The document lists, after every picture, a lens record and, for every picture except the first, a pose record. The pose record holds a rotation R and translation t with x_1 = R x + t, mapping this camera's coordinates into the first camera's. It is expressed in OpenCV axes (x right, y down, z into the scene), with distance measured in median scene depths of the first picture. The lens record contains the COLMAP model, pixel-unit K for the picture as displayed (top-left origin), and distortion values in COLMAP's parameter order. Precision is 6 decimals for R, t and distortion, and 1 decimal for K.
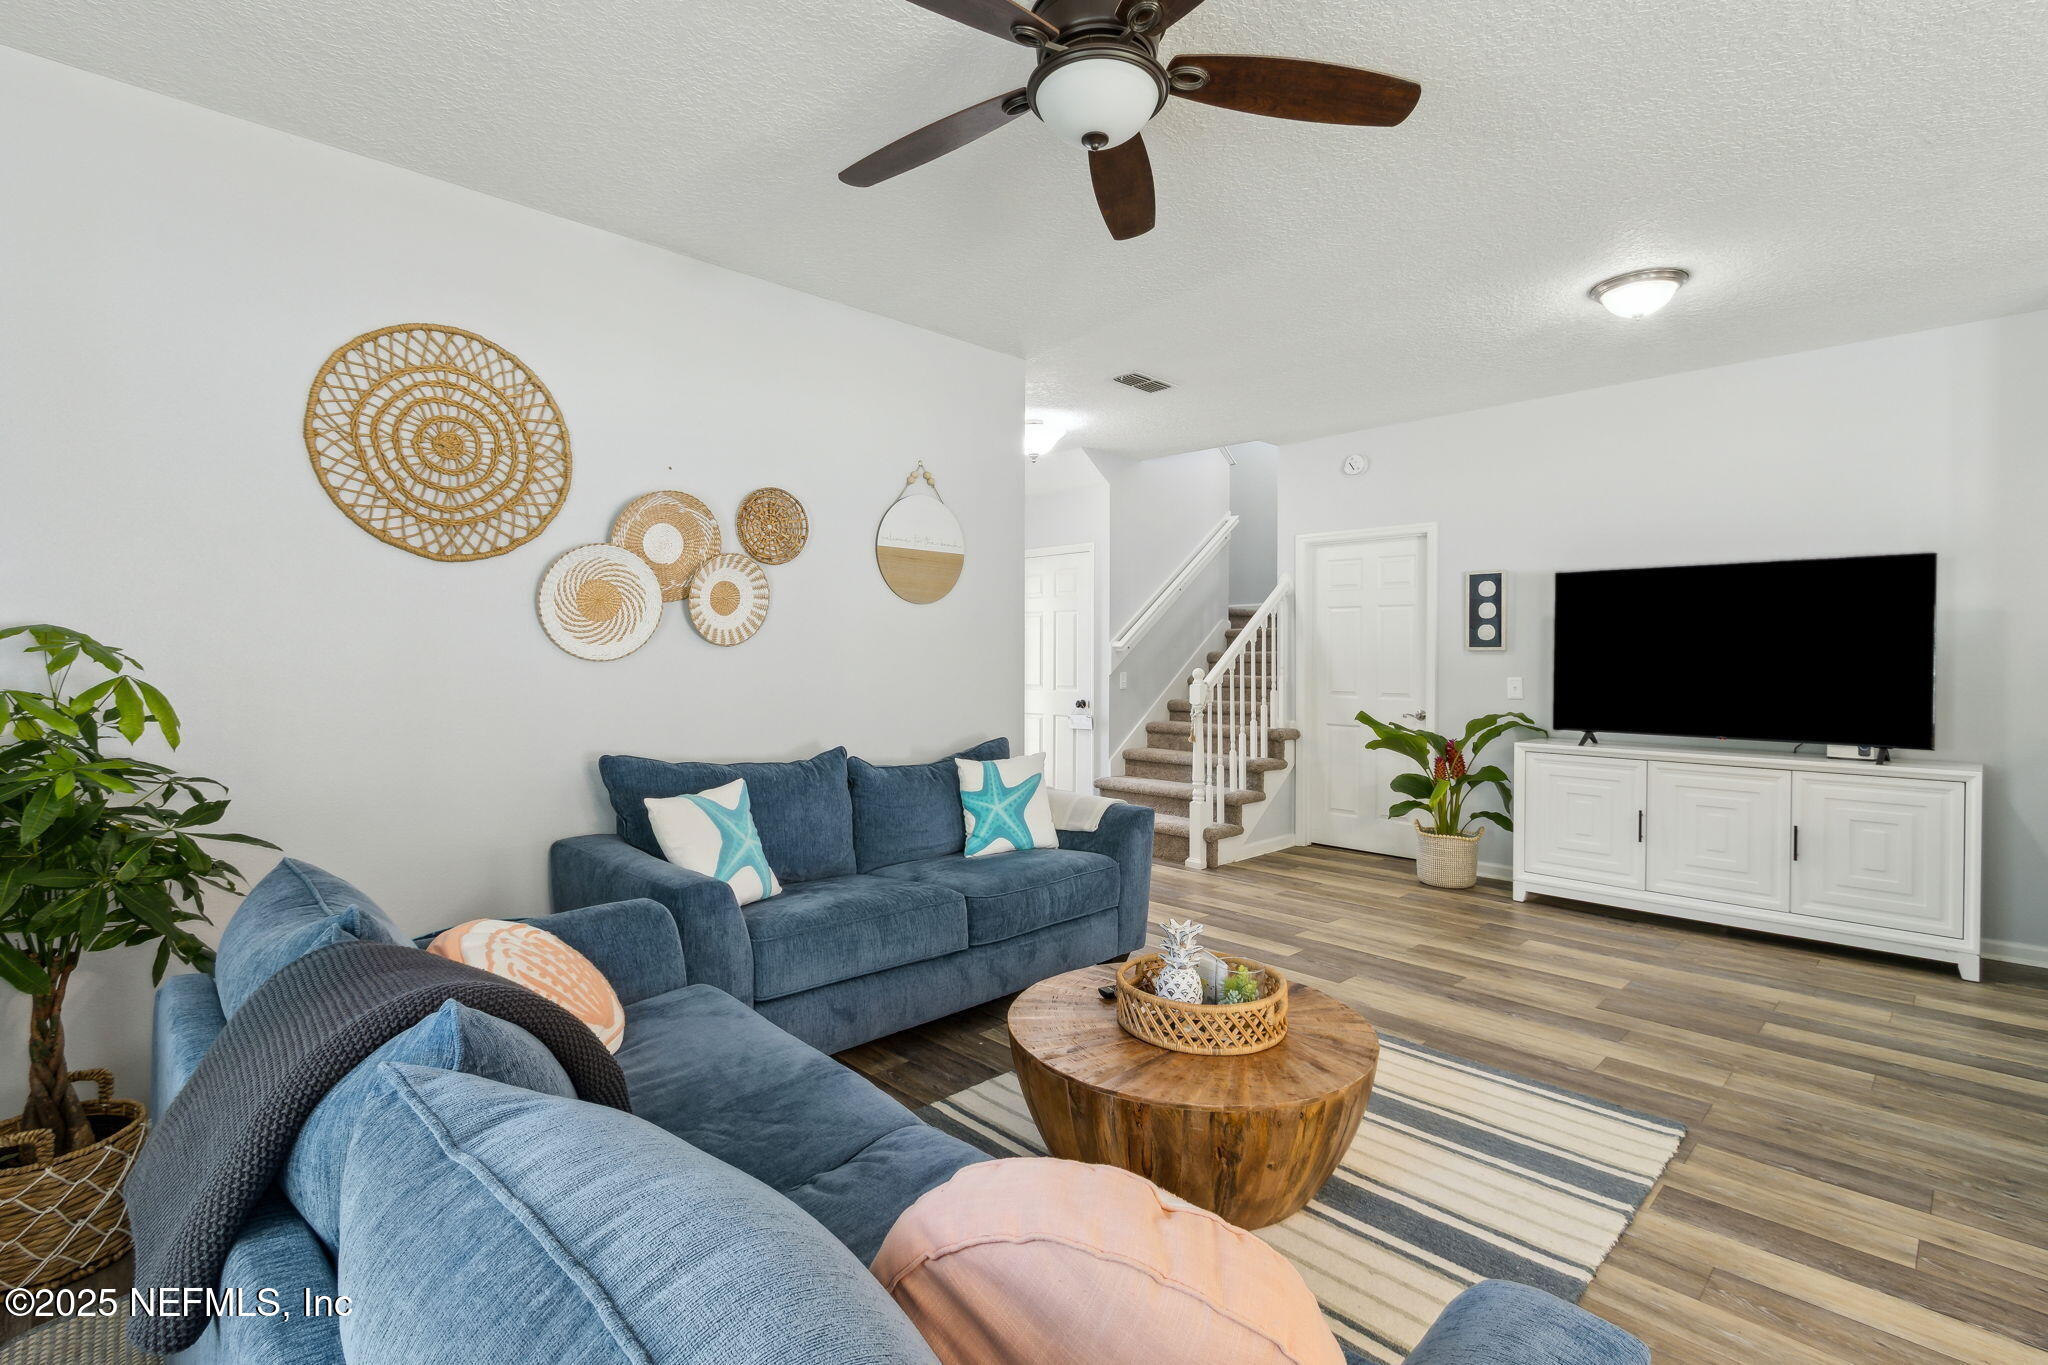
lens RADIAL K [[954.9, 0, 1016.0], [0, 954.9, 666.3], [0, 0, 1]] dist [-0.001761, -0.000698]
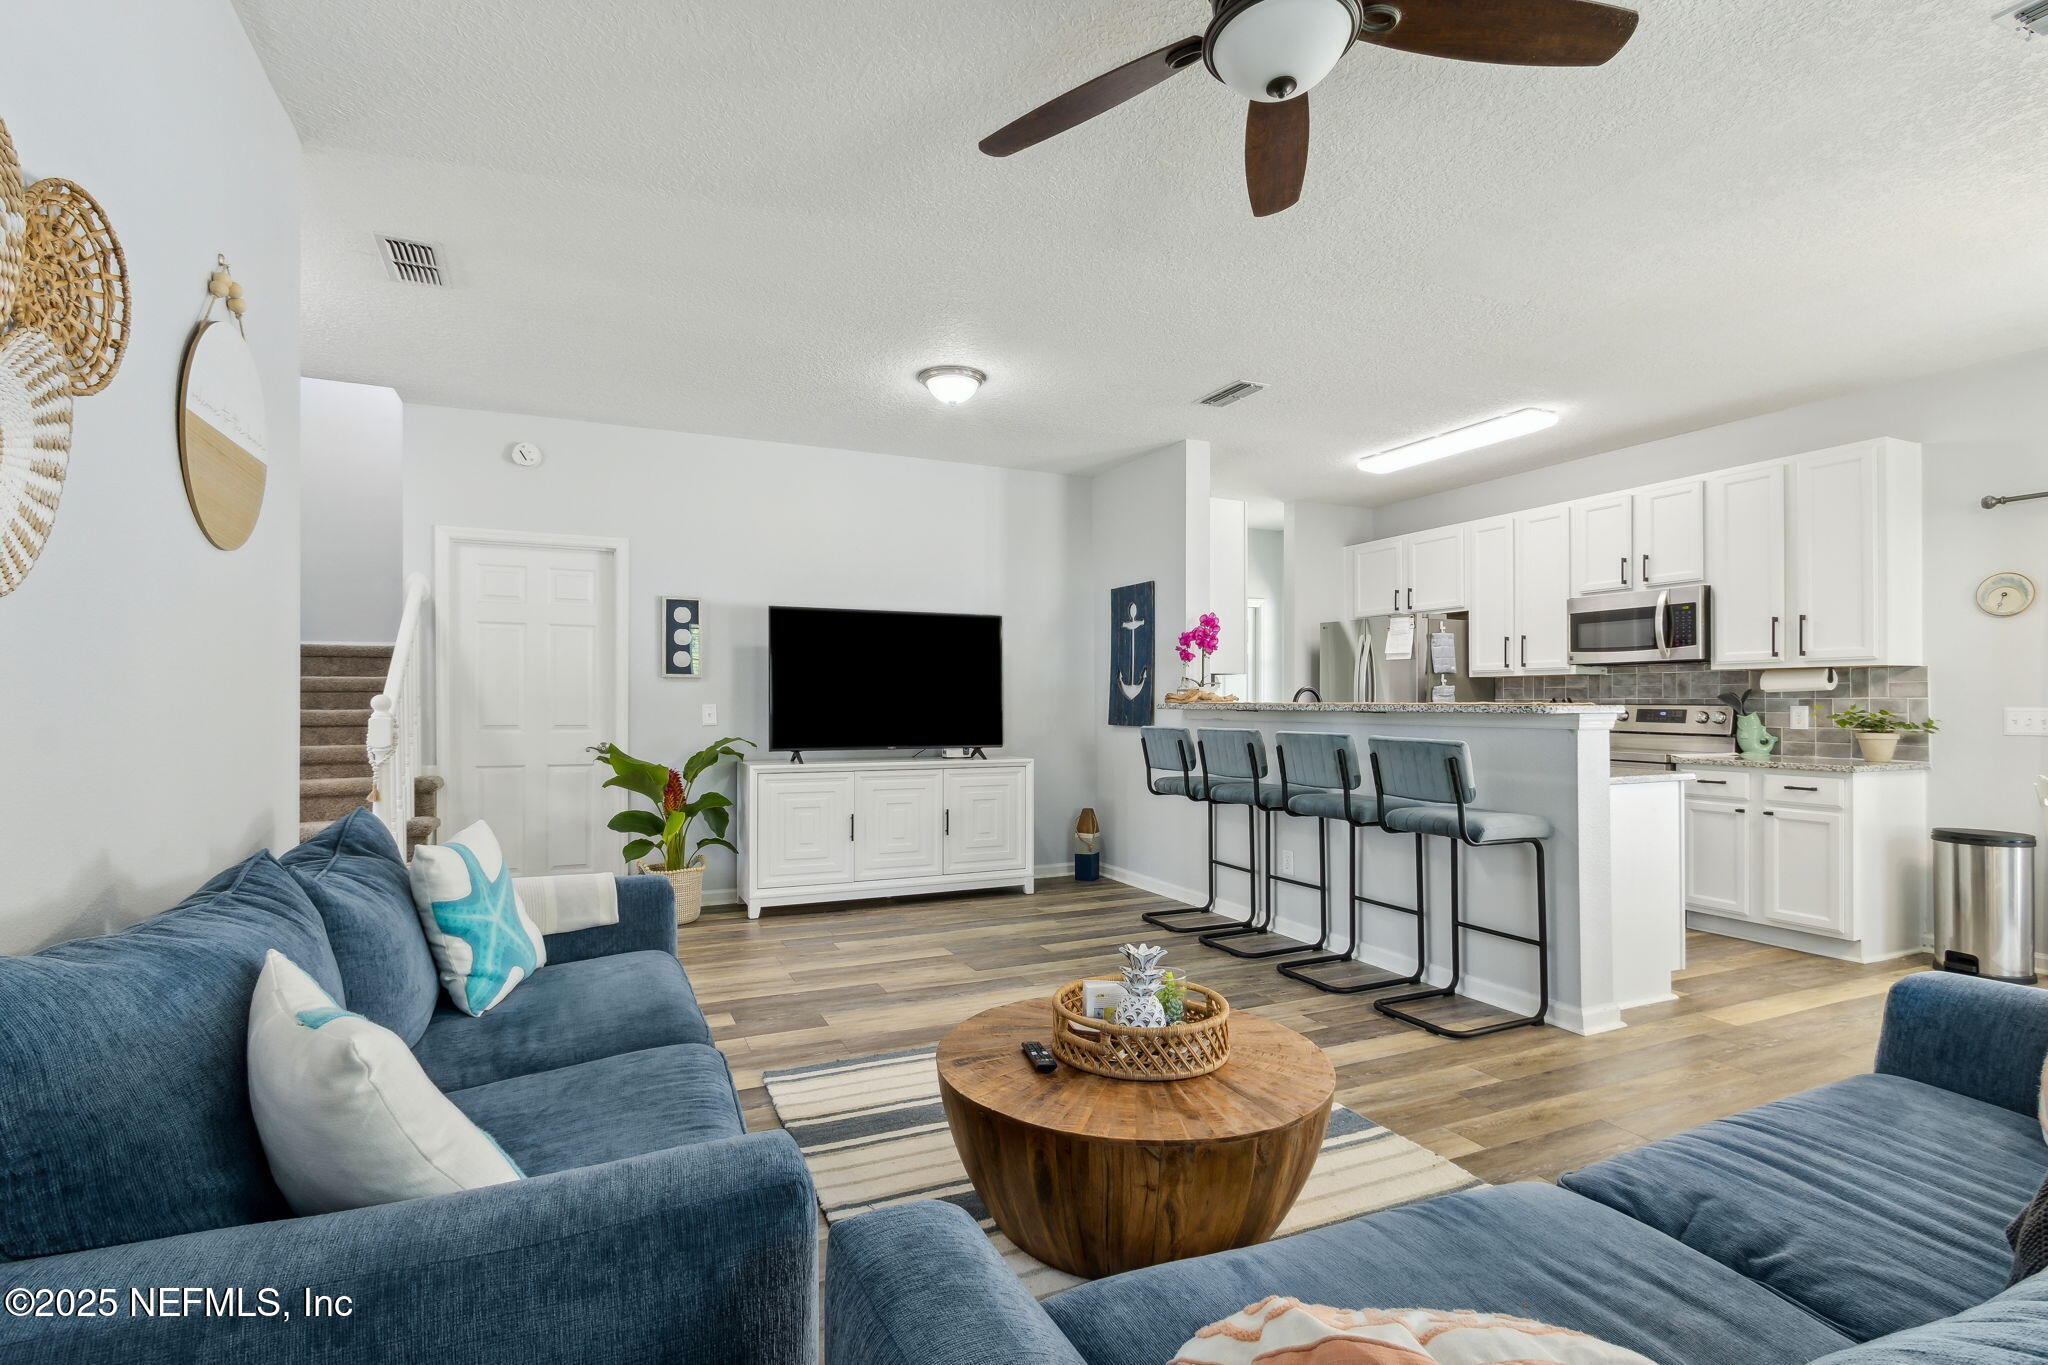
lens RADIAL K [[954.9, 0, 1004.5], [0, 954.9, 699.6], [0, 0, 1]] dist [-0.001761, -0.000698]
pose [[0.335870, -0.000245, 0.941908, -0.363639], [0.011745, 0.999923, -0.003928, 0.015652], [-0.941835, 0.012382, 0.335847, 0.397554]]
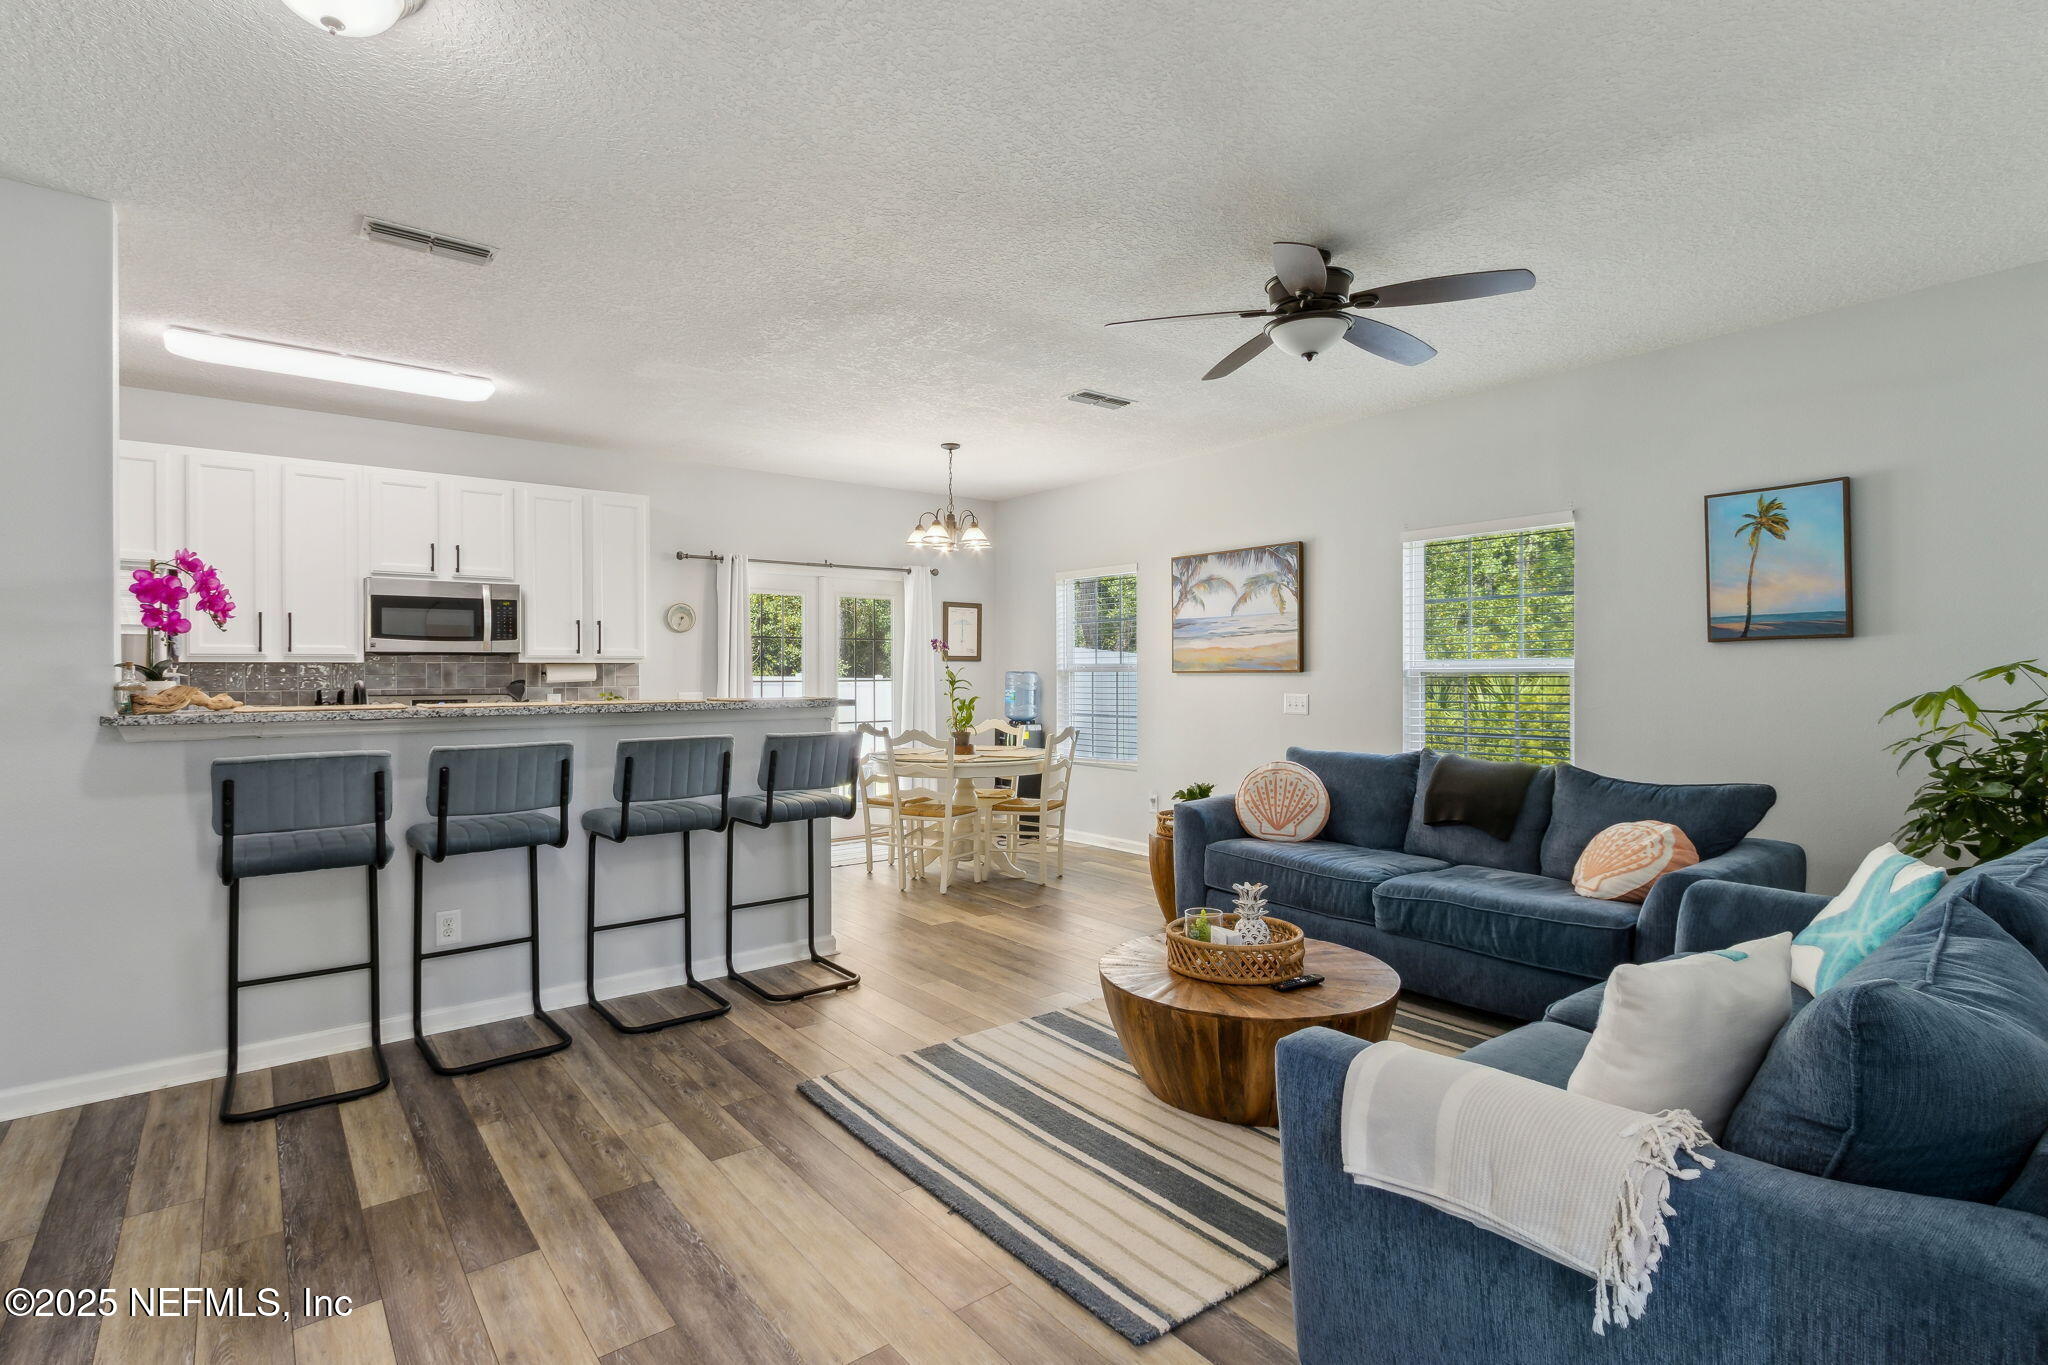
lens RADIAL K [[1004.6, 0, 1030.8], [0, 1004.6, 652.7], [0, 0, 1]] dist [-0.001039, -0.003578]
pose [[-0.996124, 0.001336, 0.087949, 0.168245], [0.000820, 0.999982, -0.005906, -0.016446], [-0.087955, -0.005811, -0.996108, 1.165837]]
